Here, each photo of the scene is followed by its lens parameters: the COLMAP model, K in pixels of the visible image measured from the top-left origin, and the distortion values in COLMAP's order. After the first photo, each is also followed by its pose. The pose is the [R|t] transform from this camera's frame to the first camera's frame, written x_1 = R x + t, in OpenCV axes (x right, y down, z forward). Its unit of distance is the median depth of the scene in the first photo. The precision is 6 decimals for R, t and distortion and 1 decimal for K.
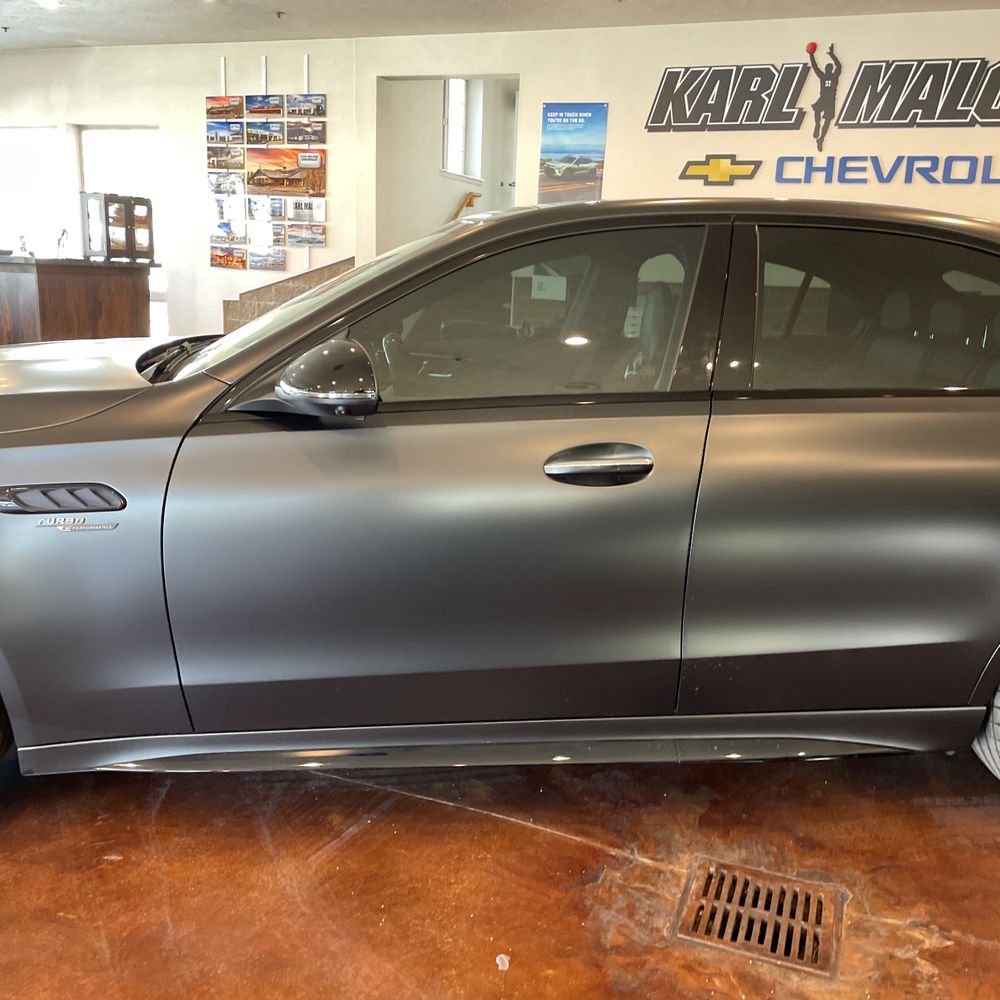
lens RADIAL K [[999.5, 0, 501.5], [0, 999.5, 487.8], [0, 0, 1]] dist [0.087615, -0.121678]
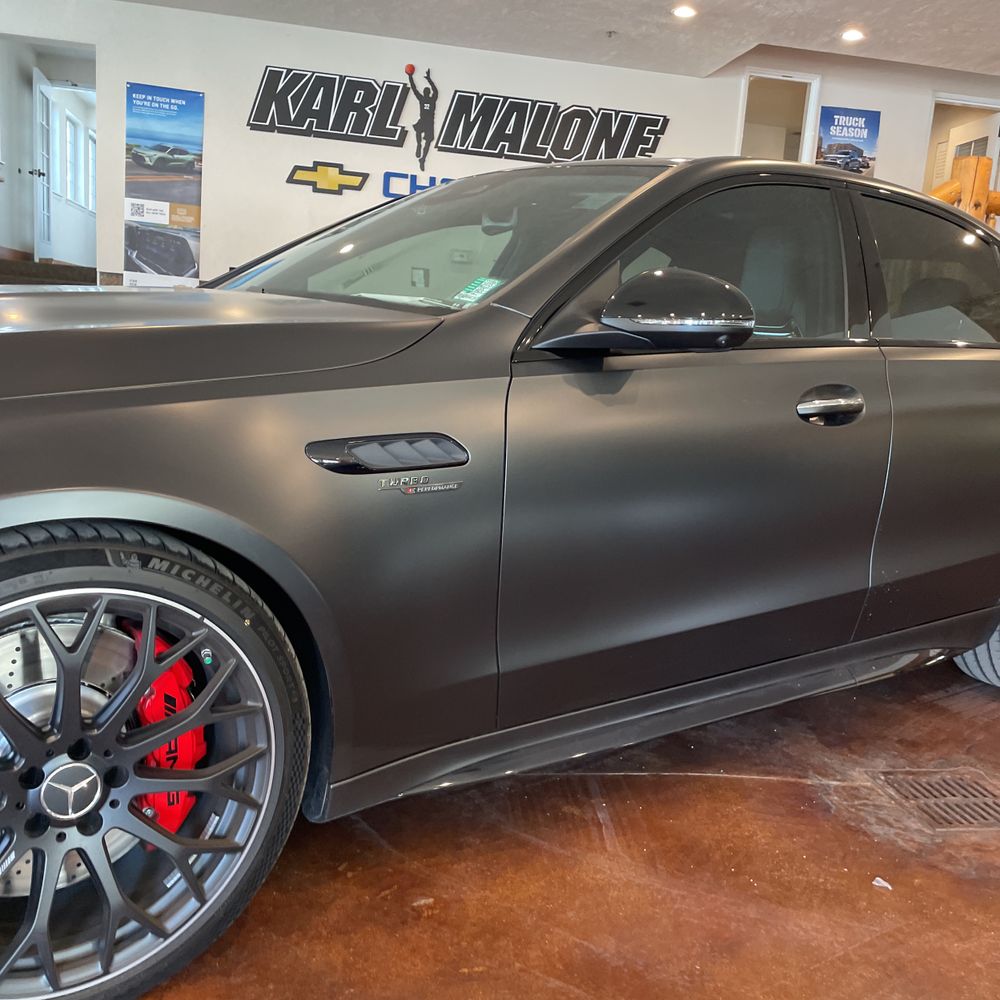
lens RADIAL K [[1001.2, 0, 493.3], [0, 1001.2, 512.9], [0, 0, 1]] dist [0.081312, -0.104839]
pose [[0.857830, -0.065460, 0.509748, -0.177624], [0.067246, 0.997624, 0.014947, 0.011555], [-0.509515, 0.021457, 0.860194, 0.066639]]
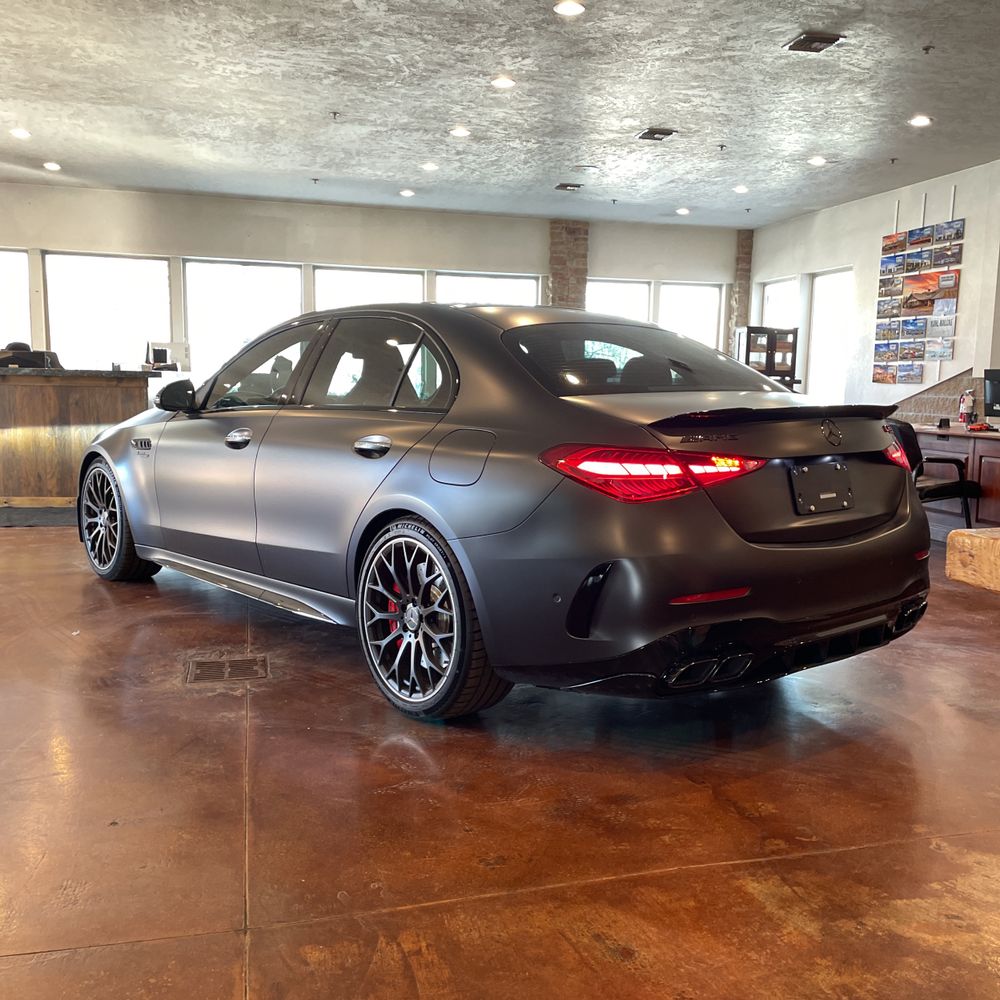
lens RADIAL K [[975.1, 0, 500.0], [0, 975.1, 500.0], [0, 0, 1]] dist [0.102456, -0.175329]
pose [[0.580703, 0.071076, -0.811007, 0.485721], [-0.166766, 0.985443, -0.033045, 0.018914], [0.796852, 0.154438, 0.584102, 0.065767]]
